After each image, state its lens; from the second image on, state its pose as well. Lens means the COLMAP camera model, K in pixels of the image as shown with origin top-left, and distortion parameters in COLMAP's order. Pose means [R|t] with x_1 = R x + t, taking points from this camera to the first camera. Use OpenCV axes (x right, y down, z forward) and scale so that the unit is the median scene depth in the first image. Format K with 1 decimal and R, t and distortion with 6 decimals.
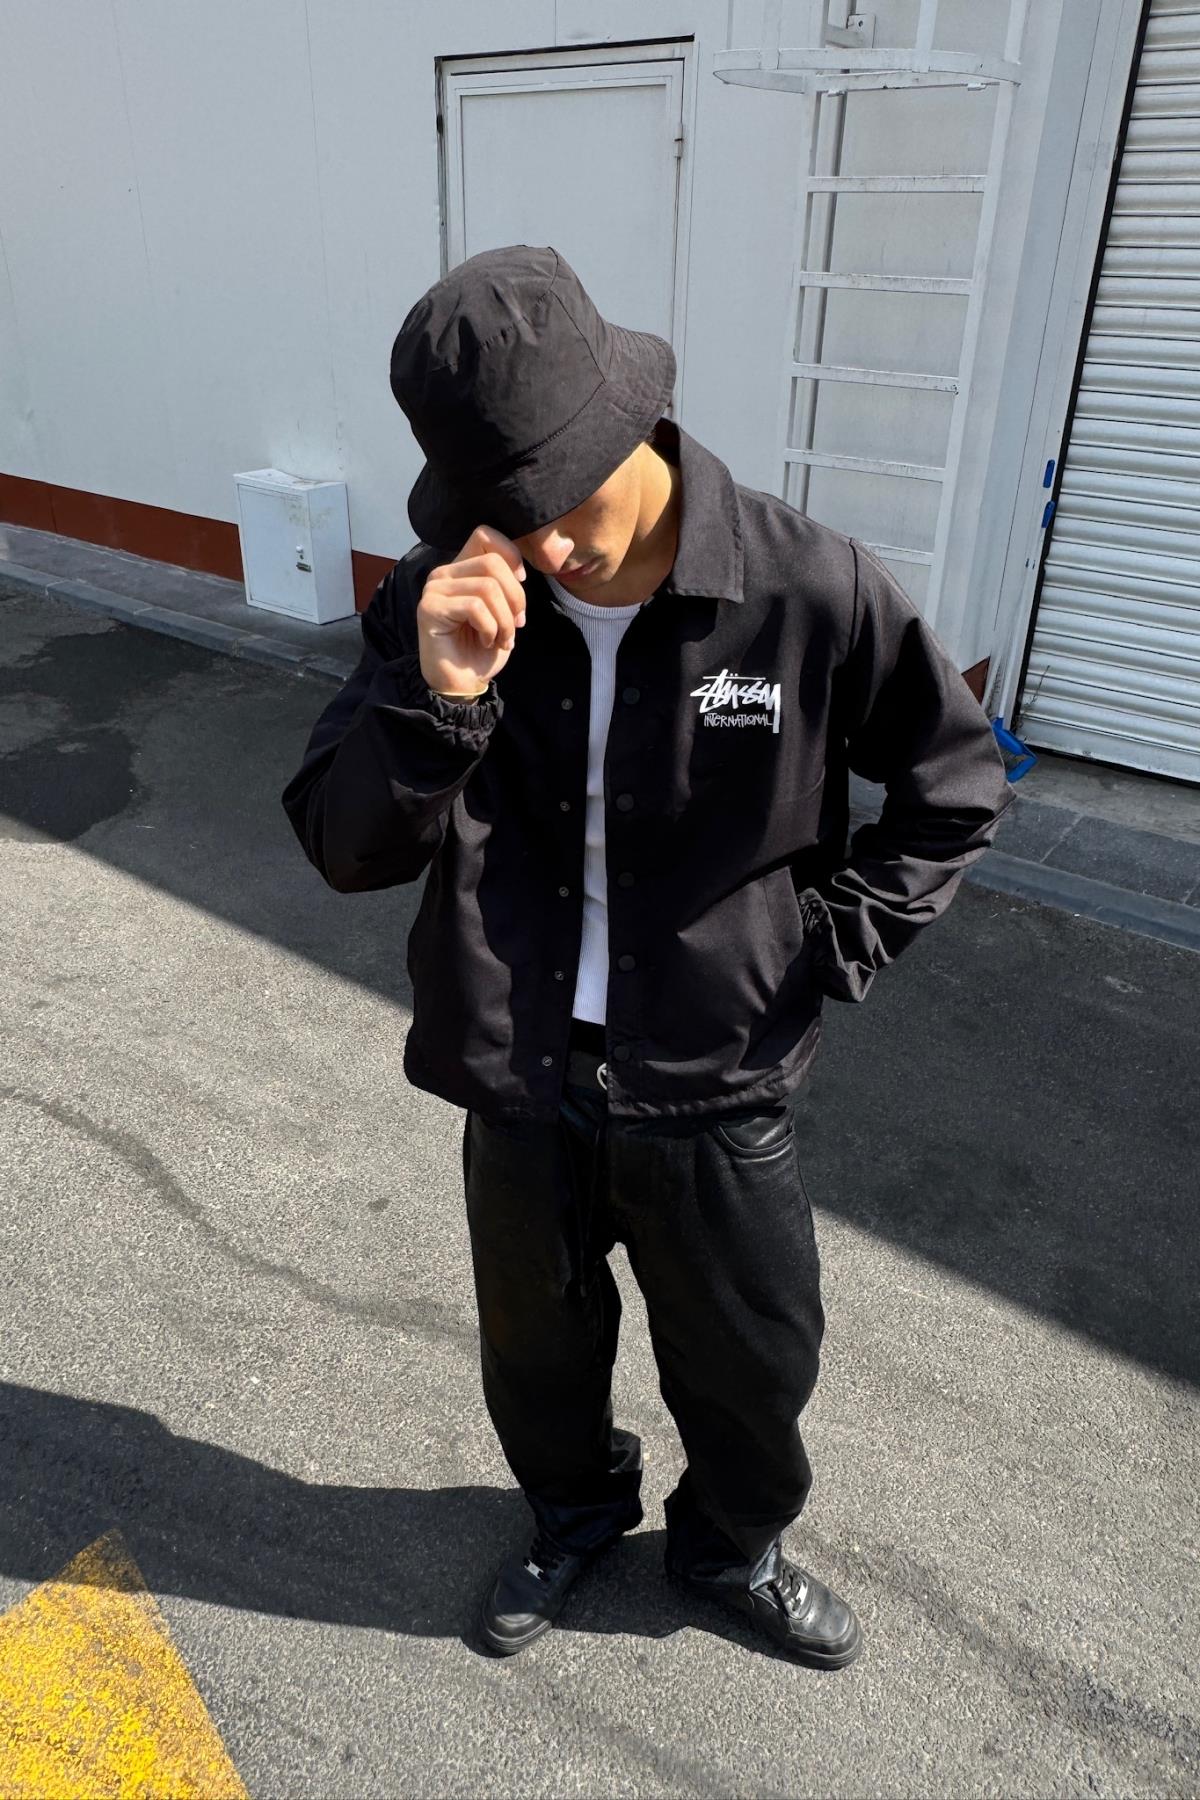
lens RADIAL K [[1214.8, 0, 604.5], [0, 1214.8, 875.1], [0, 0, 1]] dist [-0.005686, 0.006653]
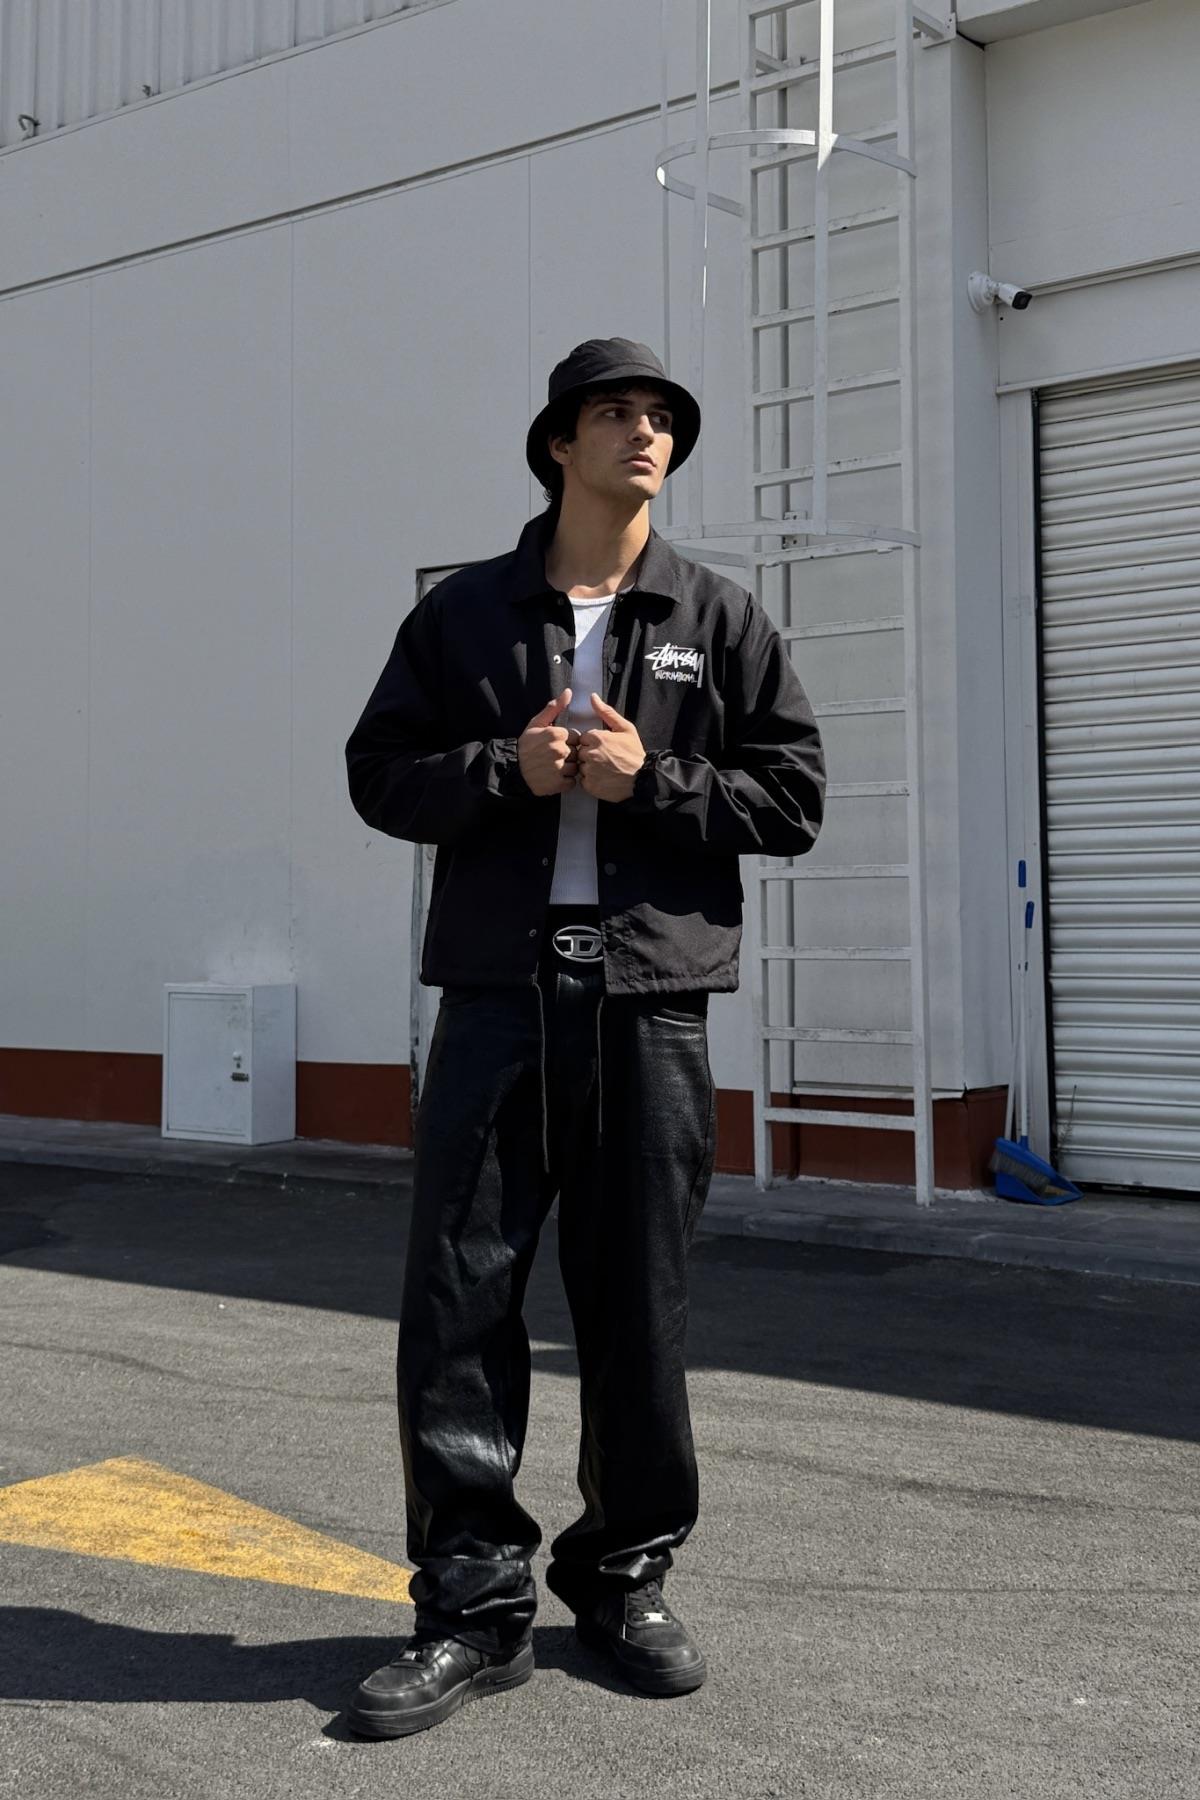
lens RADIAL K [[2218.5, 0, 591.8], [0, 2218.5, 768.2], [0, 0, 1]] dist [0.140868, -0.051944]
pose [[0.999219, -0.029128, -0.026707, 0.075029], [0.010656, 0.849368, -0.527693, 0.639589], [0.038054, 0.526996, 0.849015, -0.701905]]
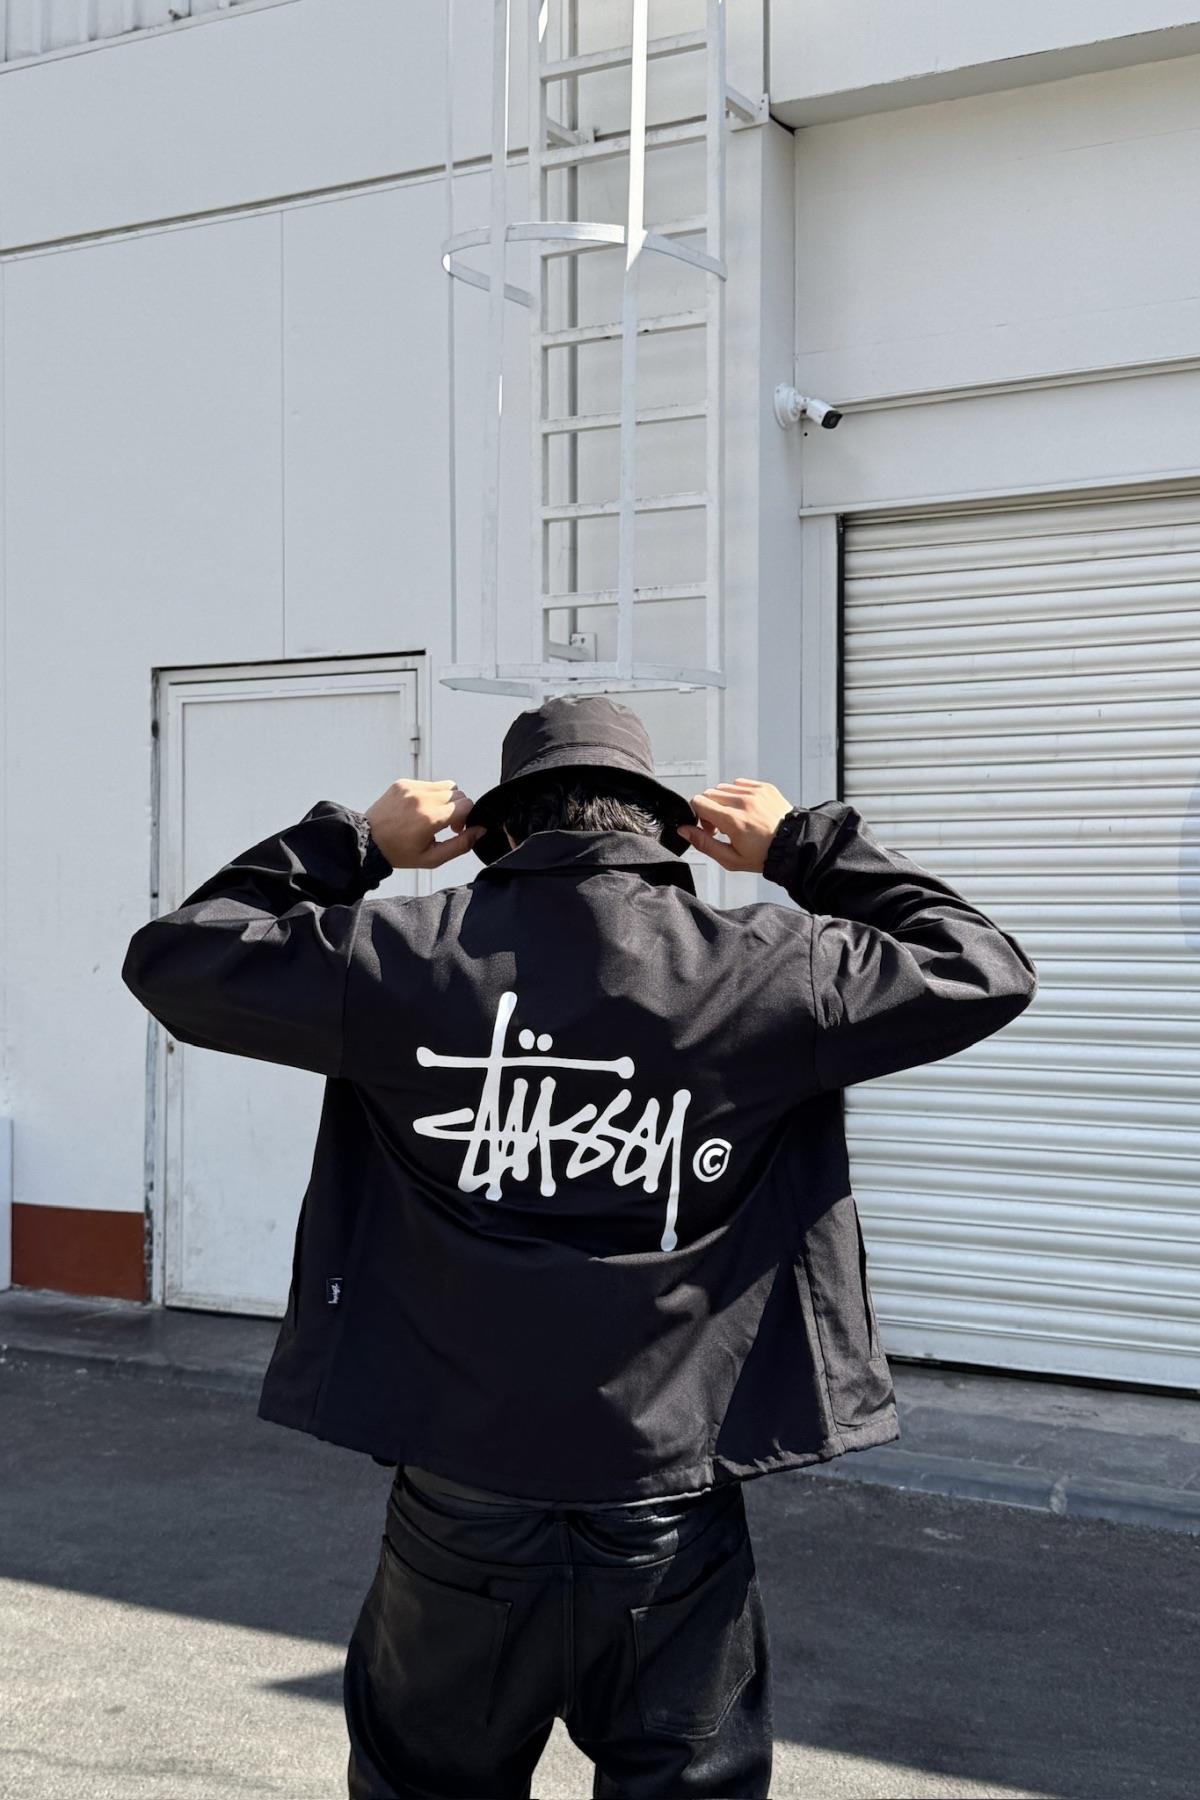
lens RADIAL K [[2164.9, 0, 600.0], [0, 2164.9, 900.0], [0, 0, 1]] dist [0.207016, -0.415071]
pose [[0.992046, -0.020177, 0.124246, -0.012749], [0.075713, 0.884194, -0.460943, 0.391466], [-0.100557, 0.466684, 0.878689, -0.590176]]
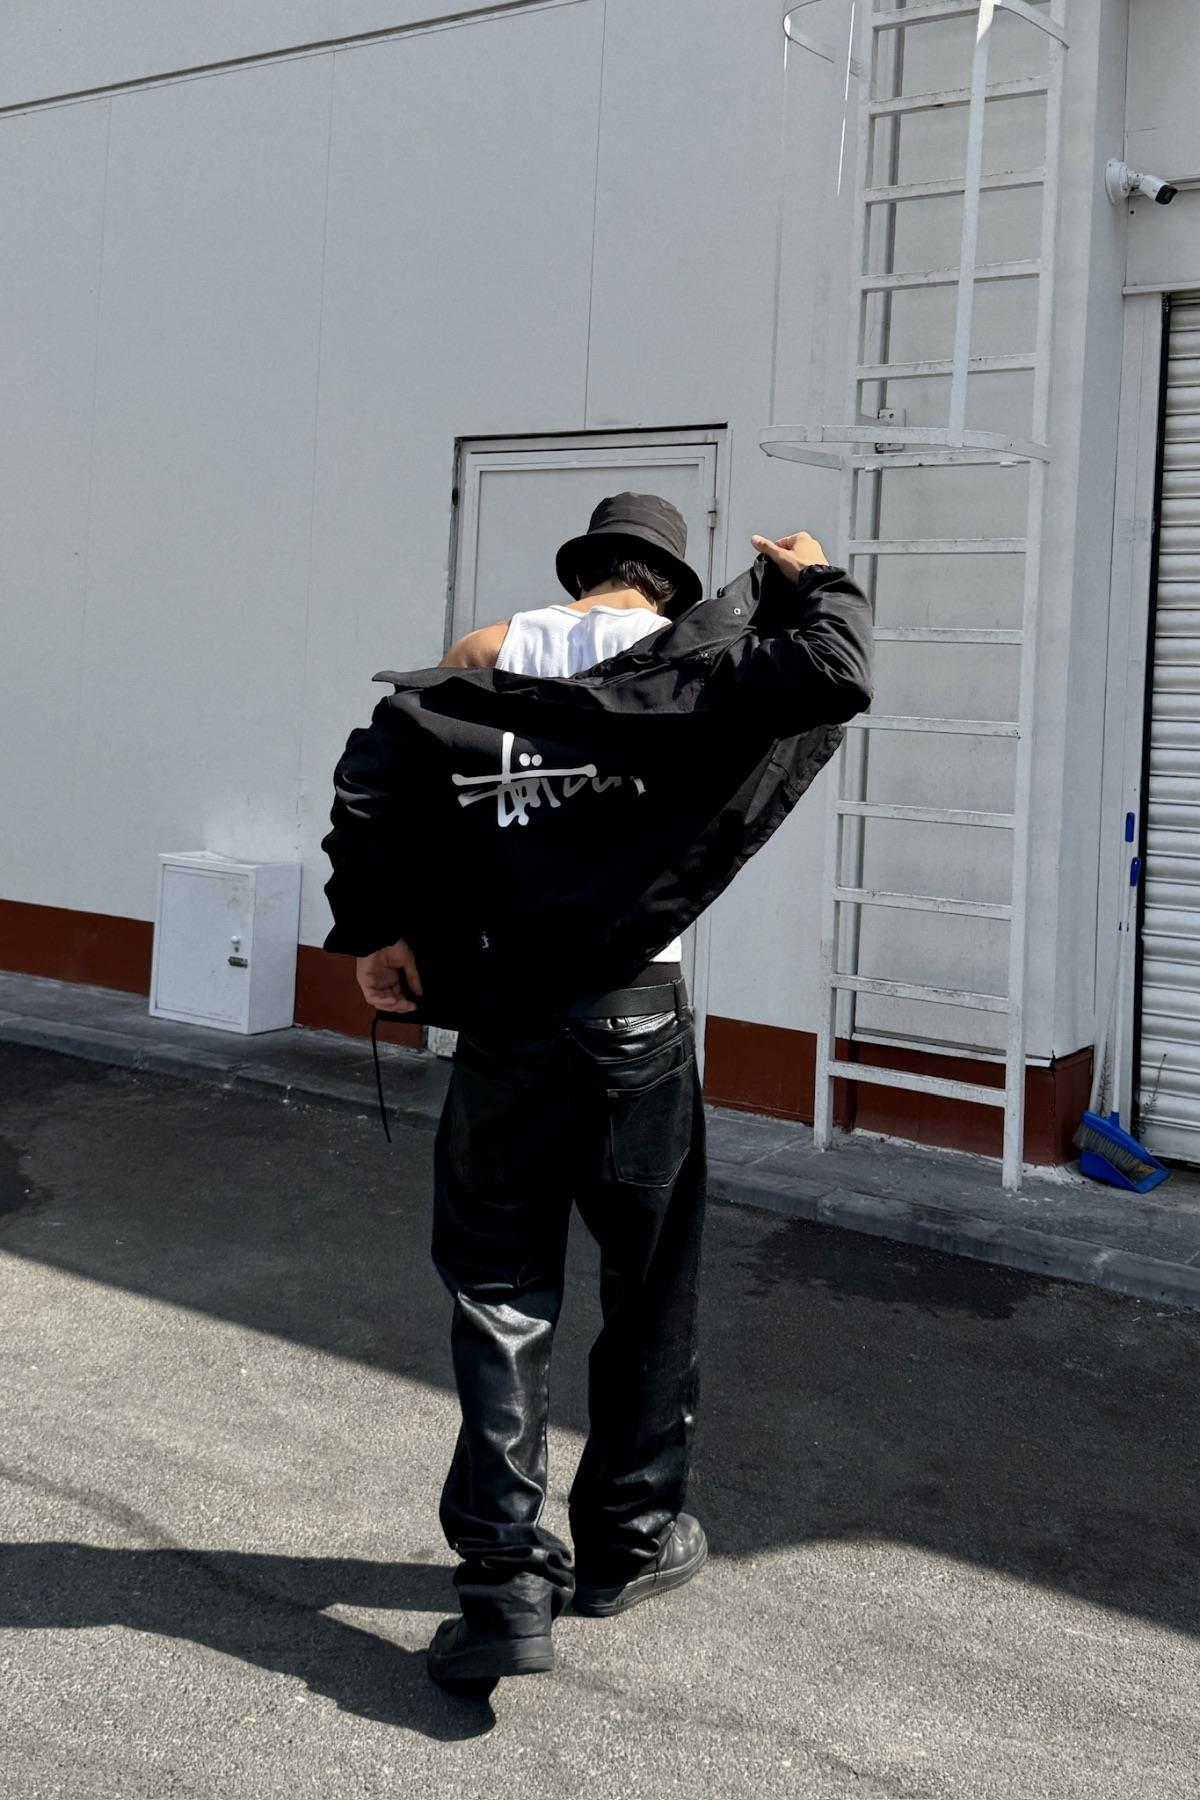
lens RADIAL K [[1816.2, 0, 639.5], [0, 1816.2, 663.2], [0, 0, 1]] dist [0.146297, -0.217957]
pose [[0.998054, 0.026991, 0.056218, -0.093601], [0.003244, 0.877788, -0.479038, 0.253004], [-0.062277, 0.478288, 0.875992, -0.278061]]
